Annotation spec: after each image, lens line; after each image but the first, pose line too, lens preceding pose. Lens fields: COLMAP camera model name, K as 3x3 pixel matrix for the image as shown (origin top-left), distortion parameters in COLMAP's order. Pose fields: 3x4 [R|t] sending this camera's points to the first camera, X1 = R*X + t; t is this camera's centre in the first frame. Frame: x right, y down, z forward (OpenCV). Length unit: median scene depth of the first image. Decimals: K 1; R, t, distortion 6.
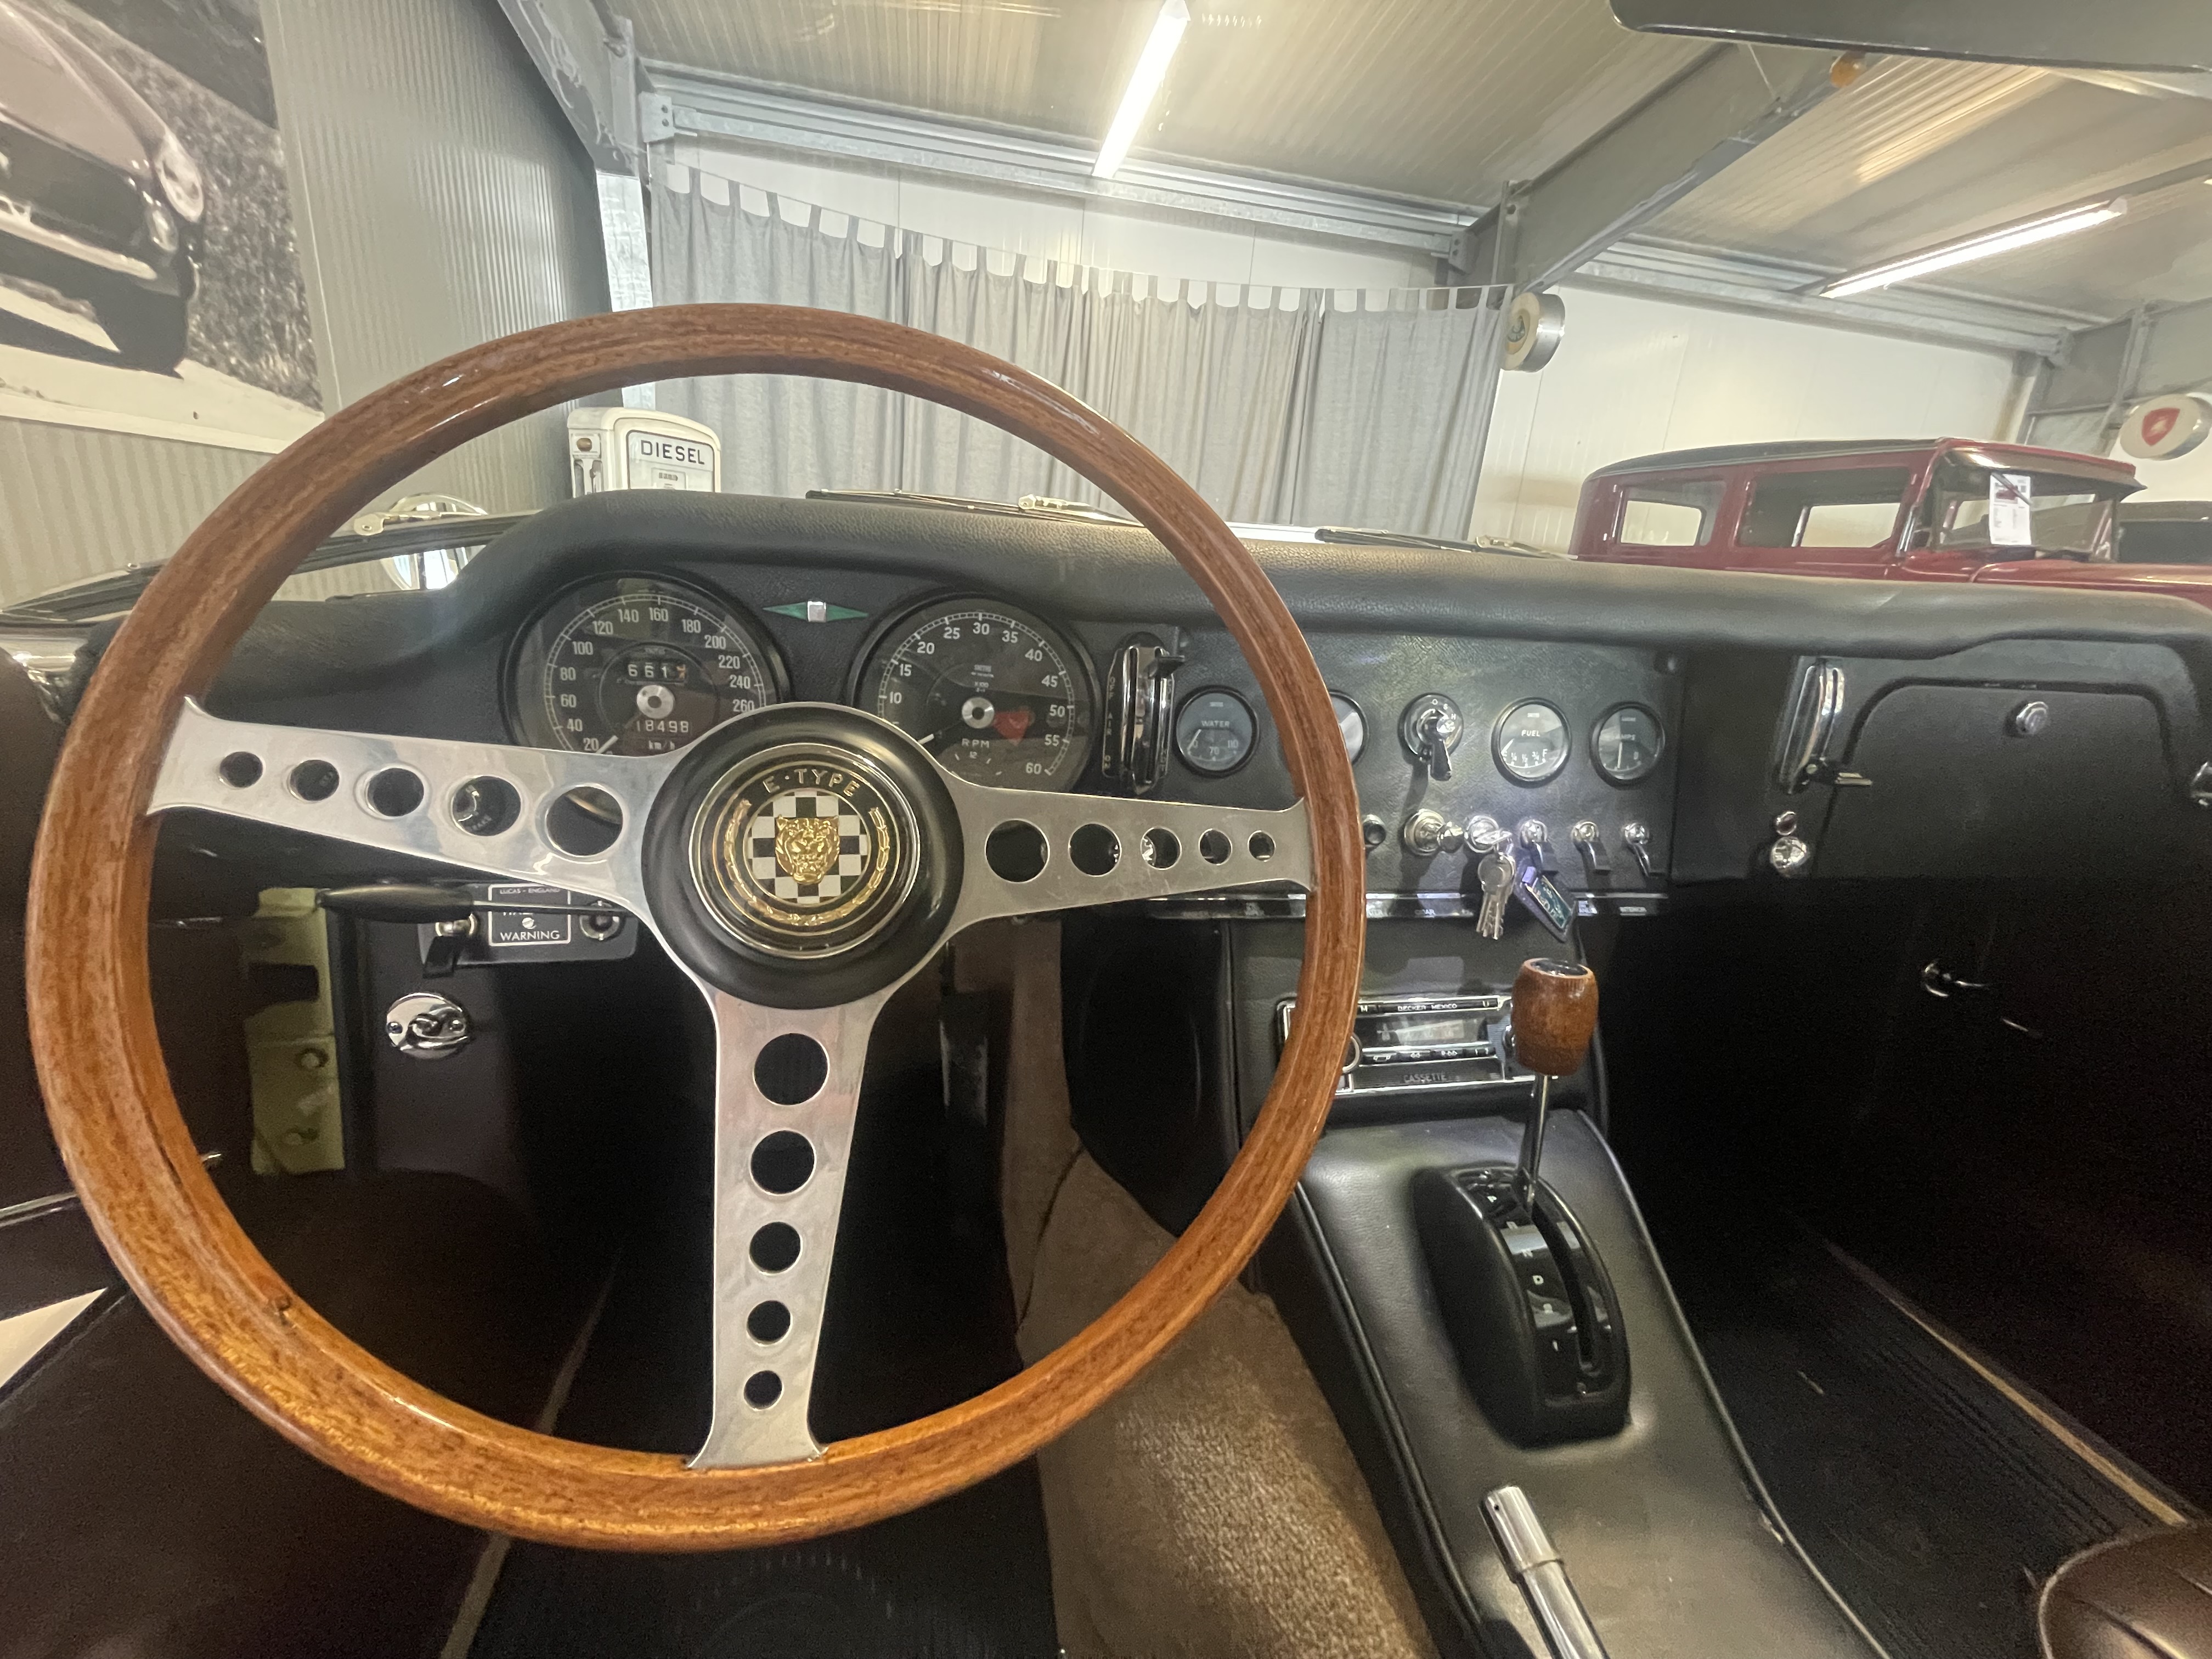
lens RADIAL K [[872.3, 0, 1106.0], [0, 872.3, 829.5], [0, 0, 1]] dist [0.000053, -0.000034]
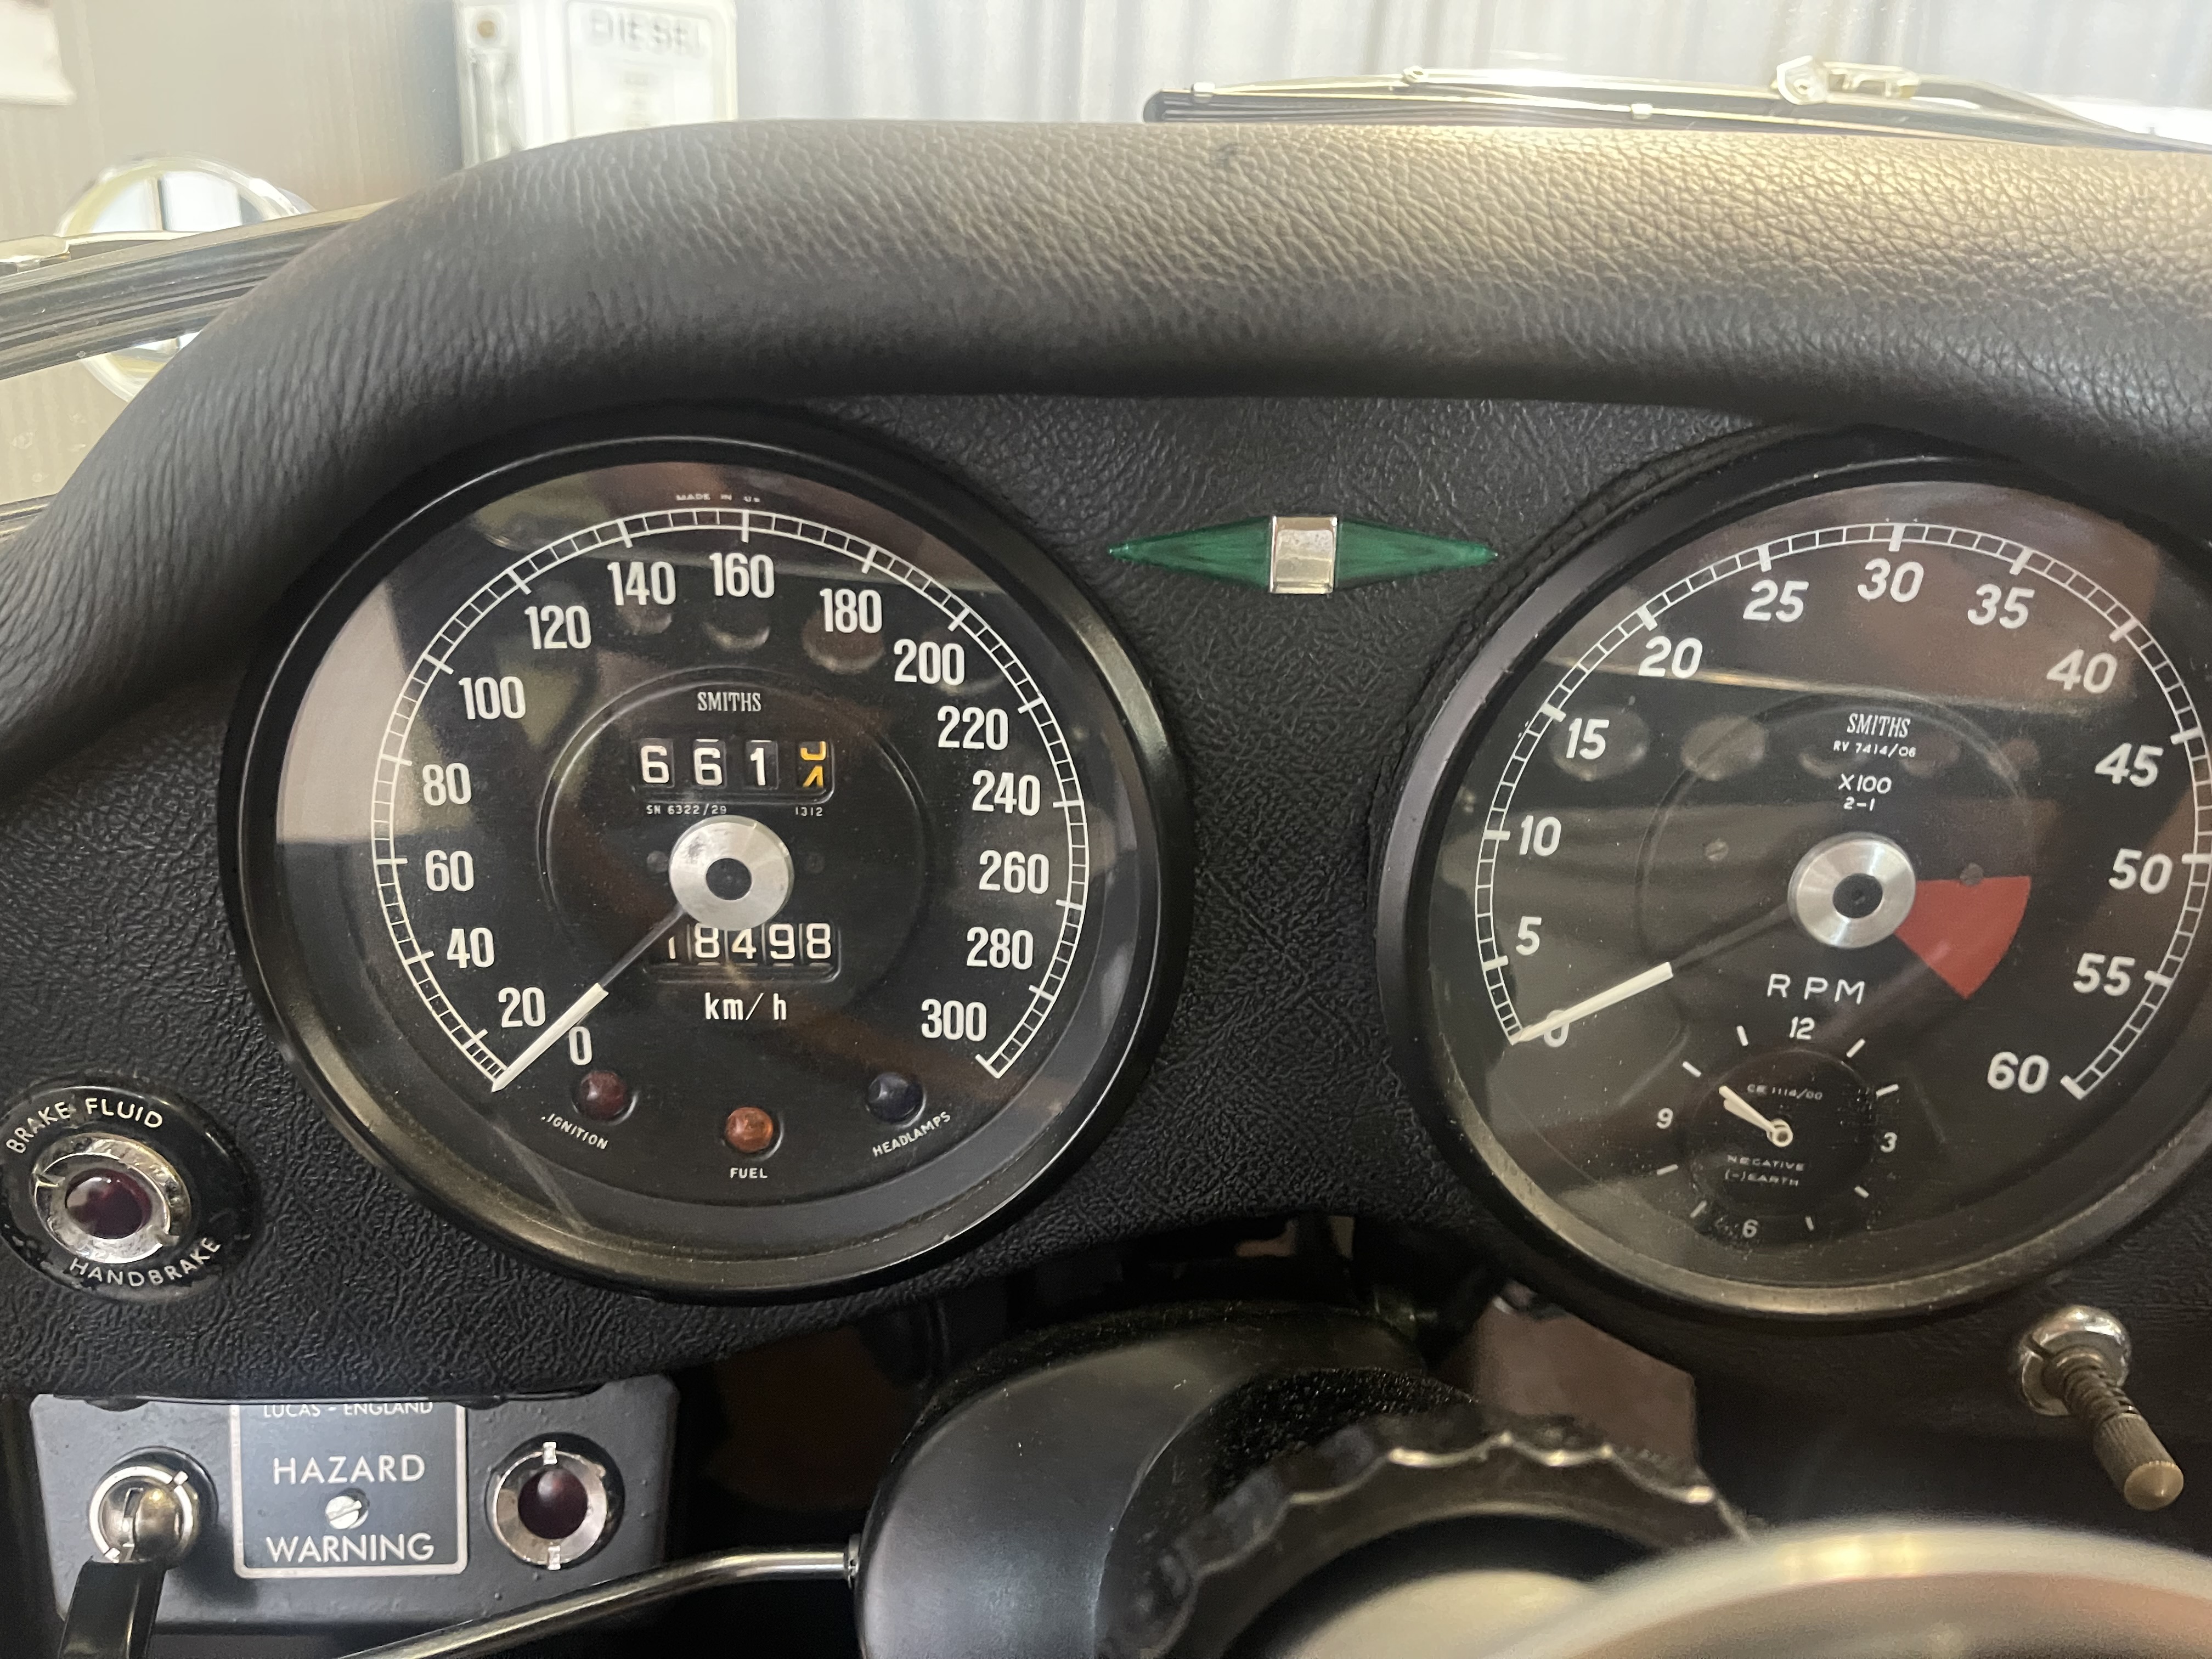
lens RADIAL K [[1677.1, 0, 1106.0], [0, 1677.1, 829.5], [0, 0, 1]] dist [0.024767, -0.001227]
pose [[0.986506, 0.004479, -0.163666, -0.299528], [0.003518, 0.998815, 0.048541, -0.185150], [0.163689, -0.048462, 0.985321, 0.468533]]
